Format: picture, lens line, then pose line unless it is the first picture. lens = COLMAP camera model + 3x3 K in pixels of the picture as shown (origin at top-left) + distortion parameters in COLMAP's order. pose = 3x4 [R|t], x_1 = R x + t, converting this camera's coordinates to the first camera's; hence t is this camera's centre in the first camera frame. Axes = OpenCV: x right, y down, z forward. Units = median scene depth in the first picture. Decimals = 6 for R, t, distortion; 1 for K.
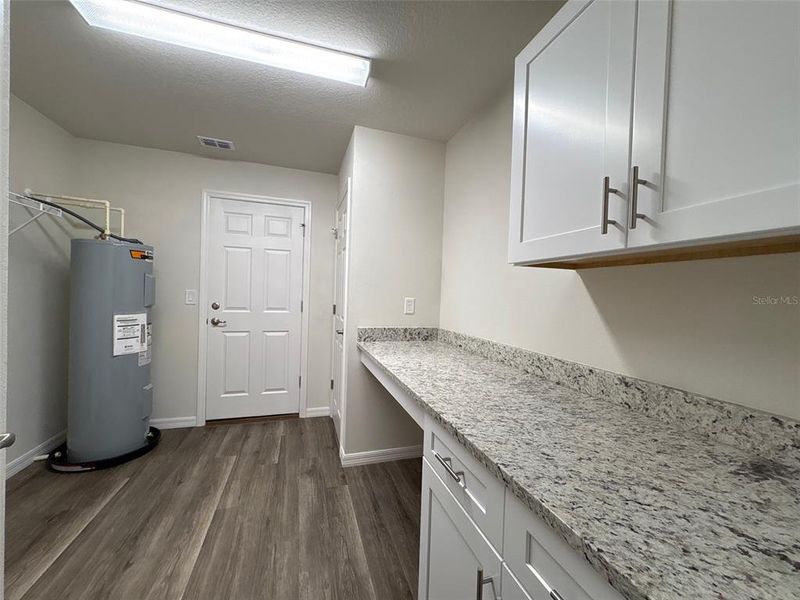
lens RADIAL K [[317.2, 0, 401.6], [0, 317.2, 300.0], [0, 0, 1]] dist [-0.002265, -0.000245]
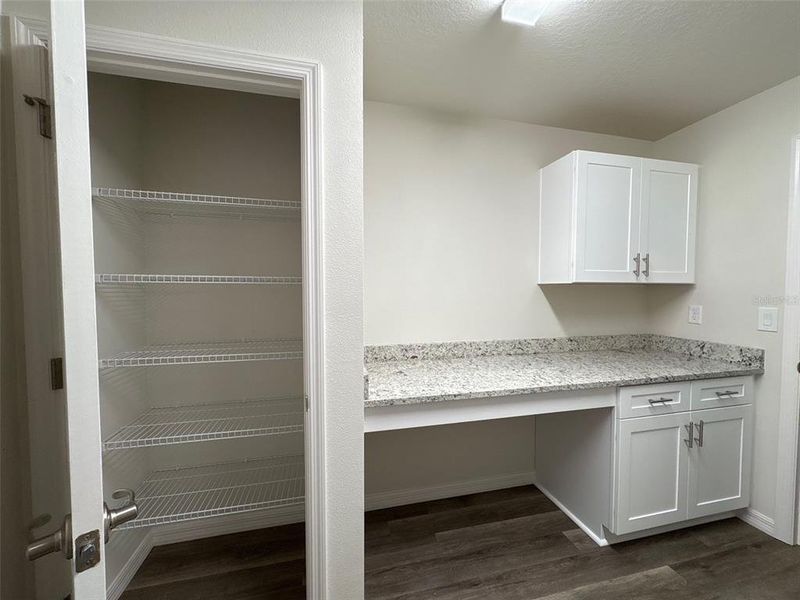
lens RADIAL K [[317.2, 0, 401.6], [0, 317.2, 300.0], [0, 0, 1]] dist [-0.002265, -0.000245]
pose [[0.076414, -0.061115, 0.995201, -0.966008], [0.020744, 0.998001, 0.059694, -0.101536], [-0.996860, 0.016083, 0.077529, 1.290801]]
